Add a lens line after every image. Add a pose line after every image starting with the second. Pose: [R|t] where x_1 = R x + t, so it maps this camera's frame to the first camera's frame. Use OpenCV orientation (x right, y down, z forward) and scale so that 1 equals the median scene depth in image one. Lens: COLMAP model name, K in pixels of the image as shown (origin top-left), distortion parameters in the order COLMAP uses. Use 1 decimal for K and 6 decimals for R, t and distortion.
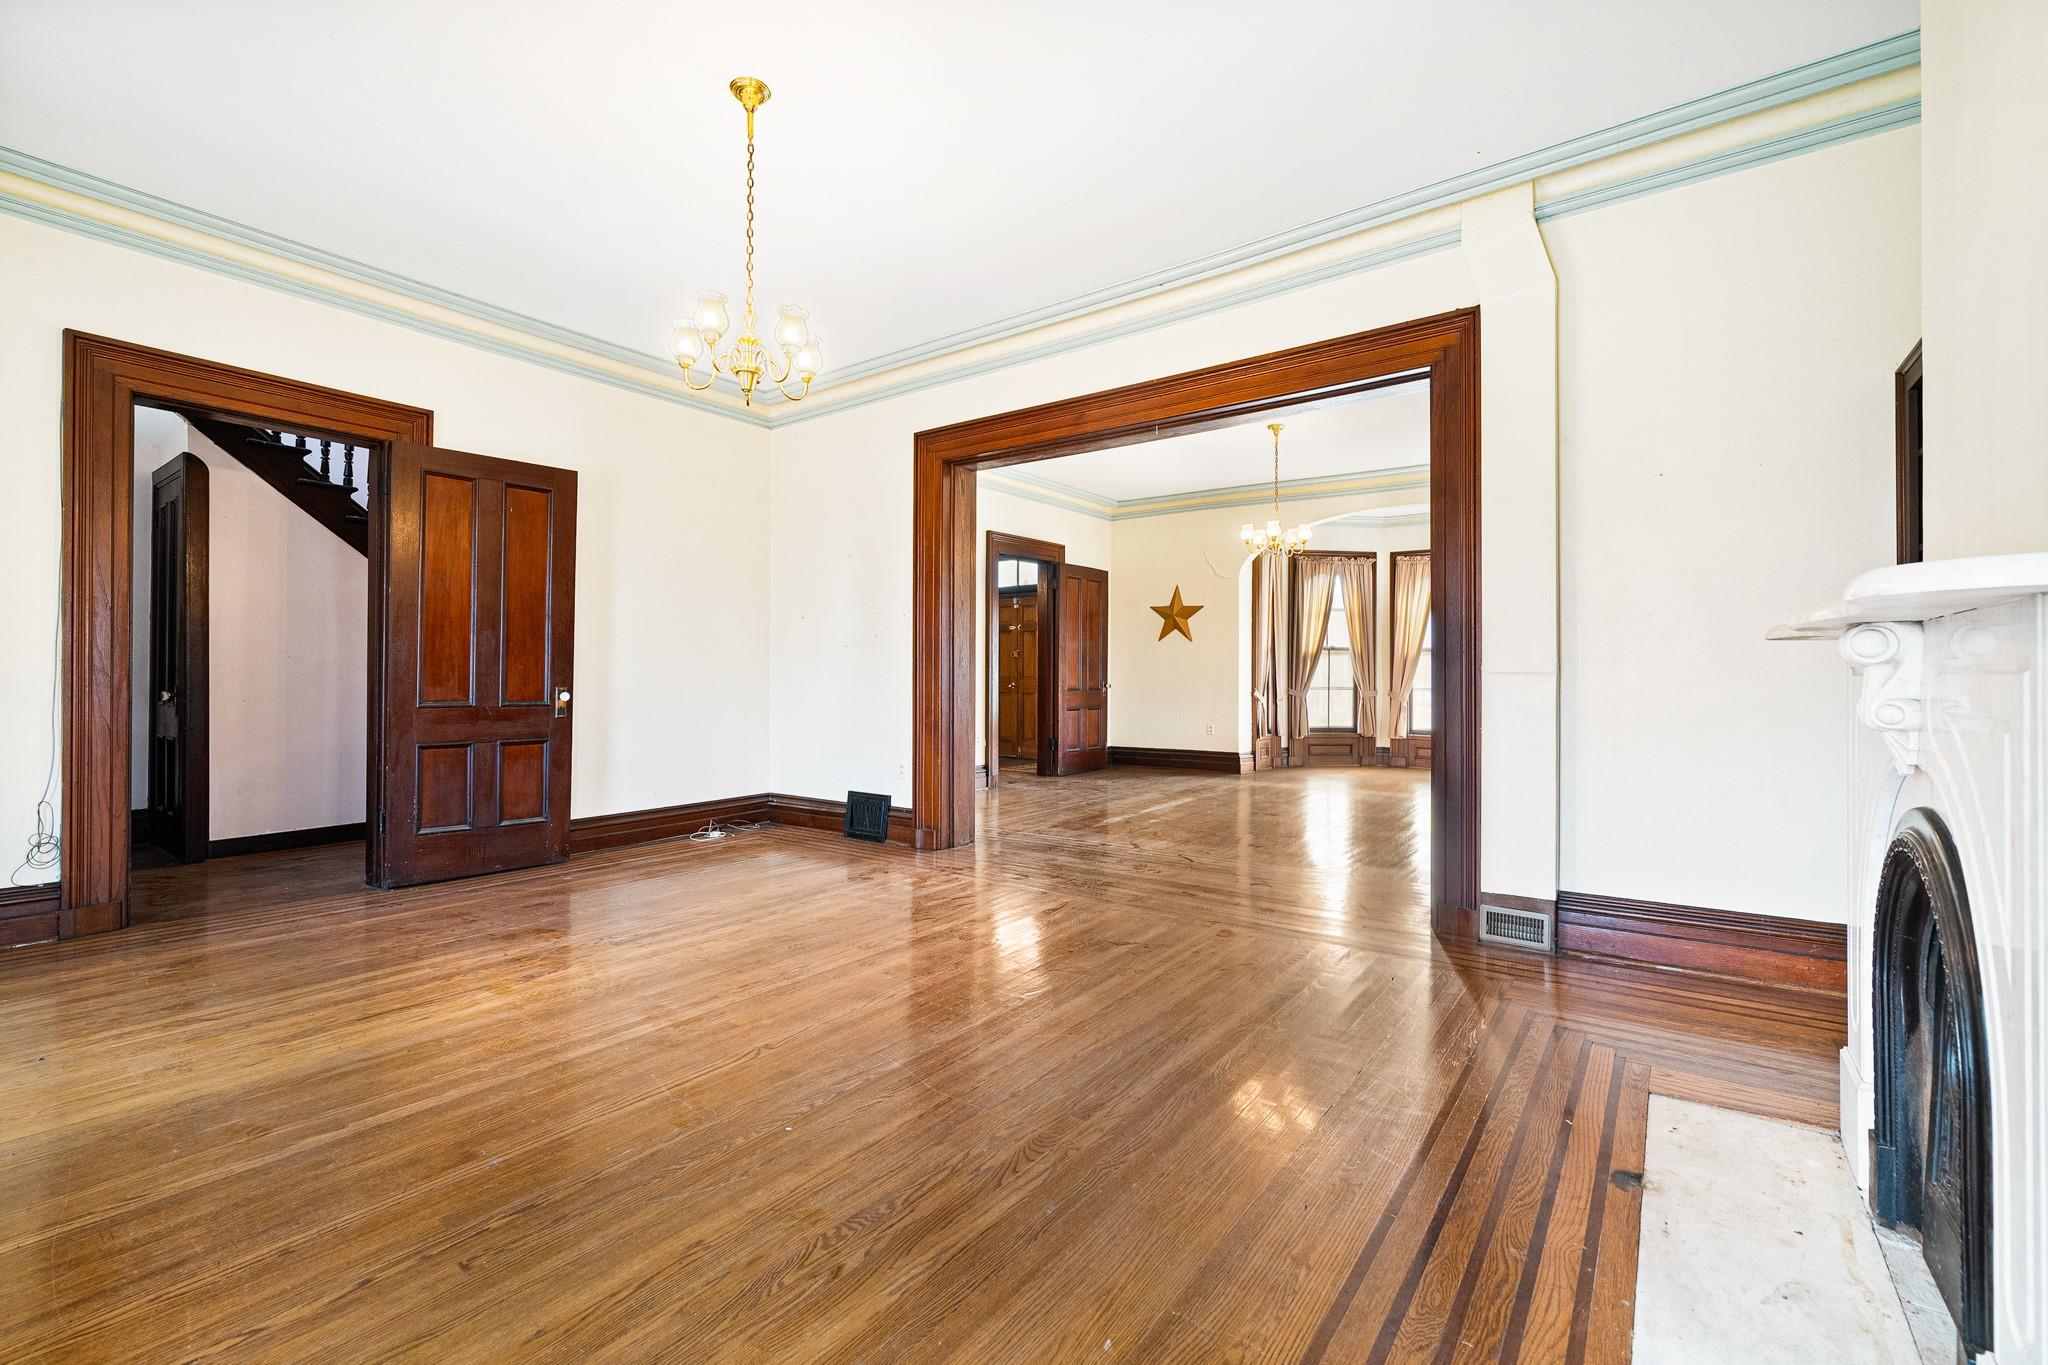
lens RADIAL K [[873.9, 0, 1000.7], [0, 873.9, 673.5], [0, 0, 1]] dist [-0.000538, -0.000001]
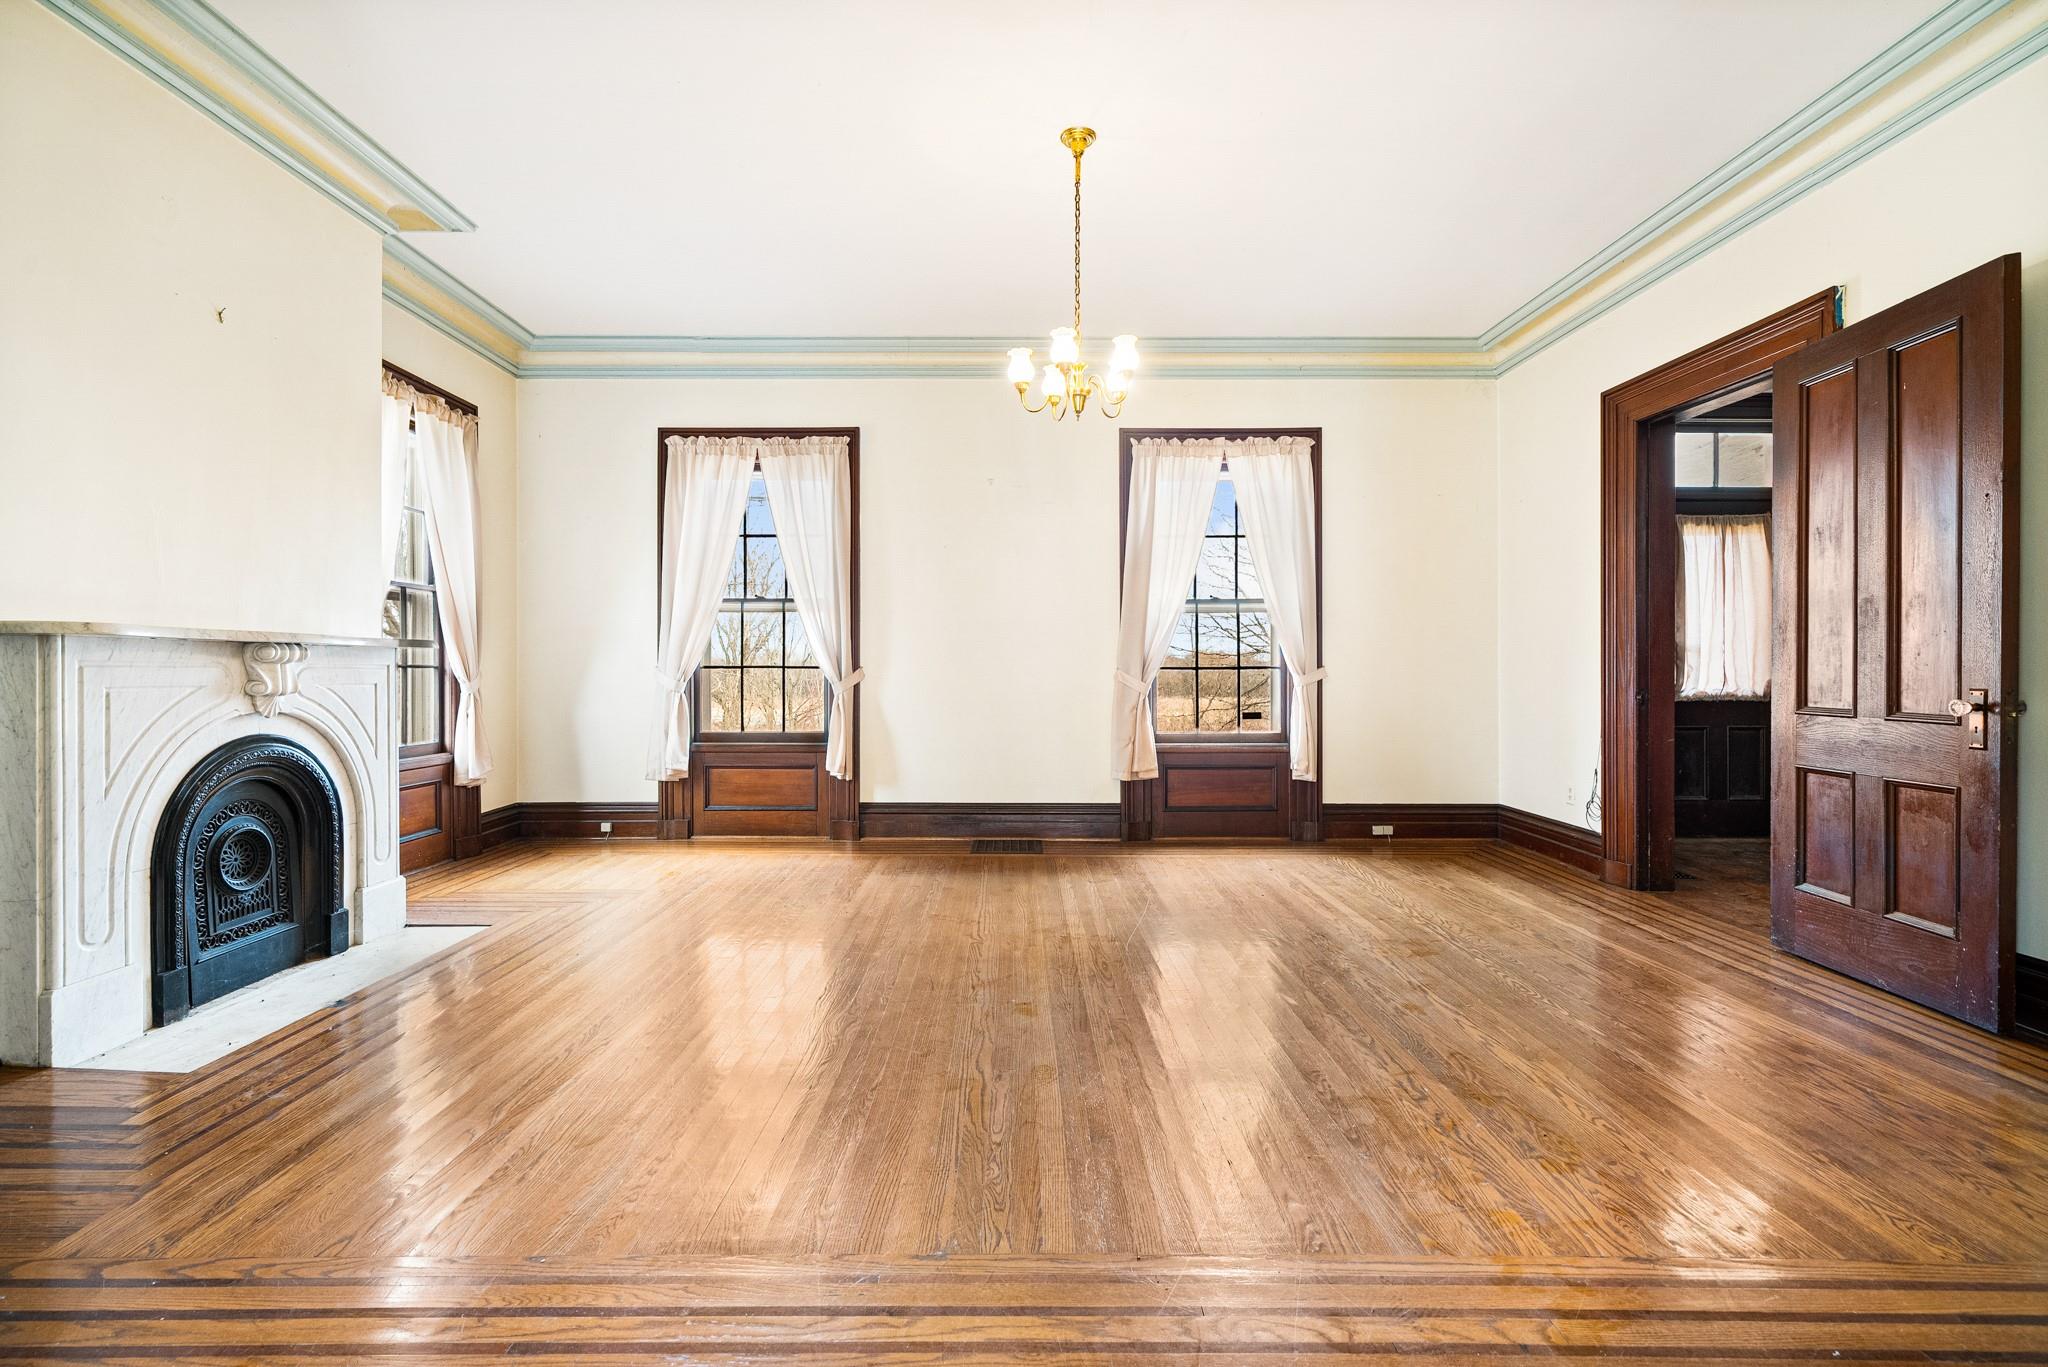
lens RADIAL K [[907.9, 0, 1018.9], [0, 907.9, 677.0], [0, 0, 1]] dist [-0.001152, 0.000684]
pose [[-0.789243, 0.000965, -0.614080, 0.143309], [0.001448, 0.999999, -0.000290, 0.003995], [0.614079, -0.001118, -0.789244, 0.561499]]
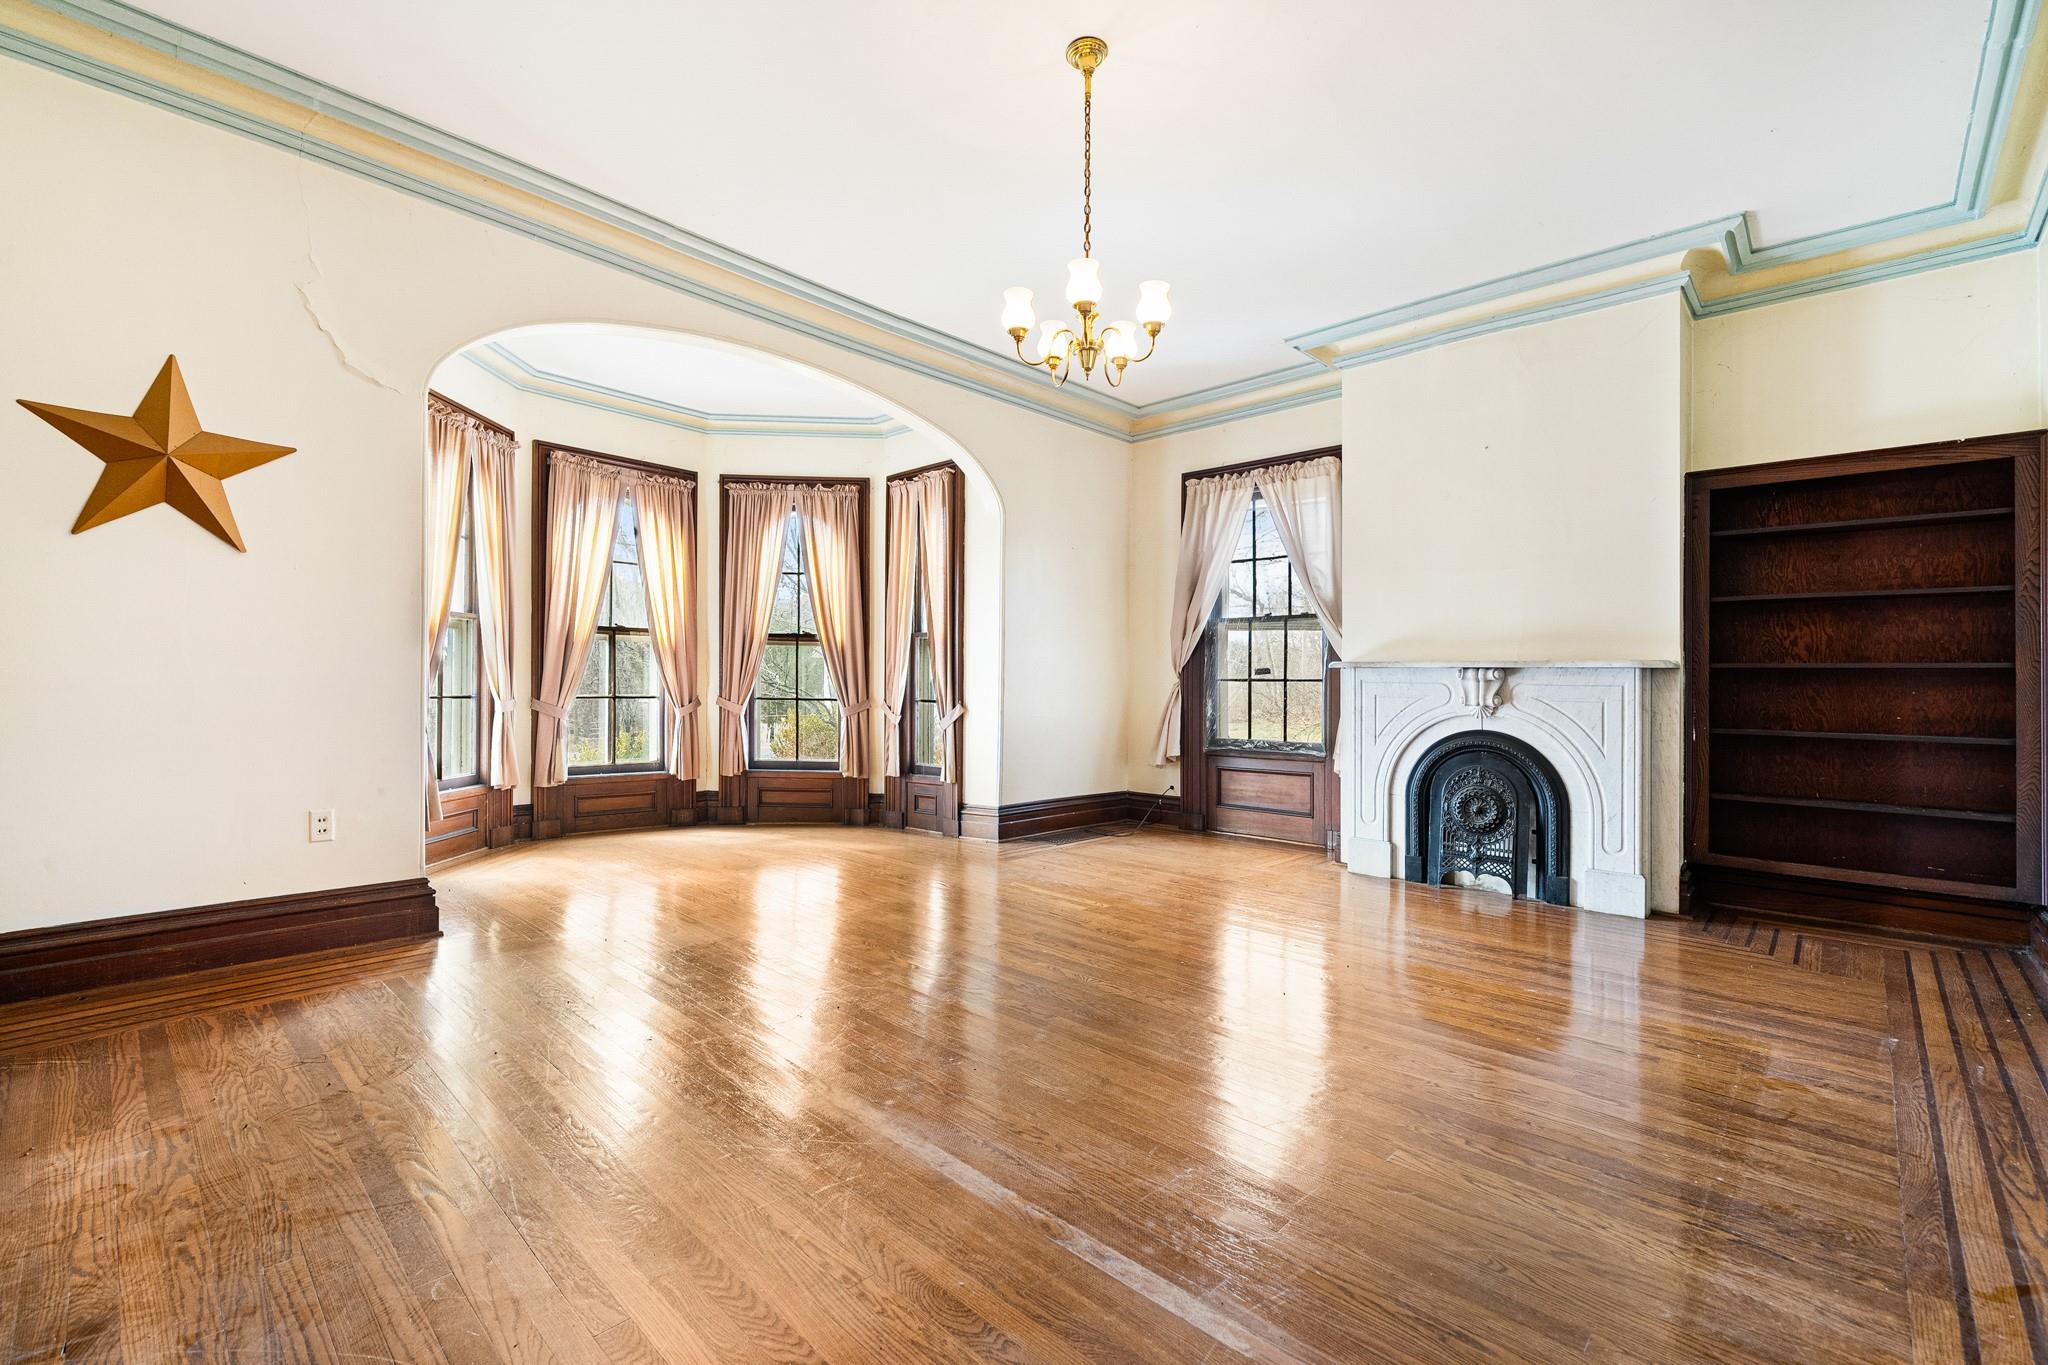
lens RADIAL K [[879.8, 0, 1010.2], [0, 879.8, 680.4], [0, 0, 1]] dist [-0.001165, 0.000298]
pose [[0.104777, 0.001857, 0.994494, -0.064489], [-0.015975, 0.999872, -0.000184, 0.004607], [-0.994367, -0.015868, 0.104794, 0.690344]]
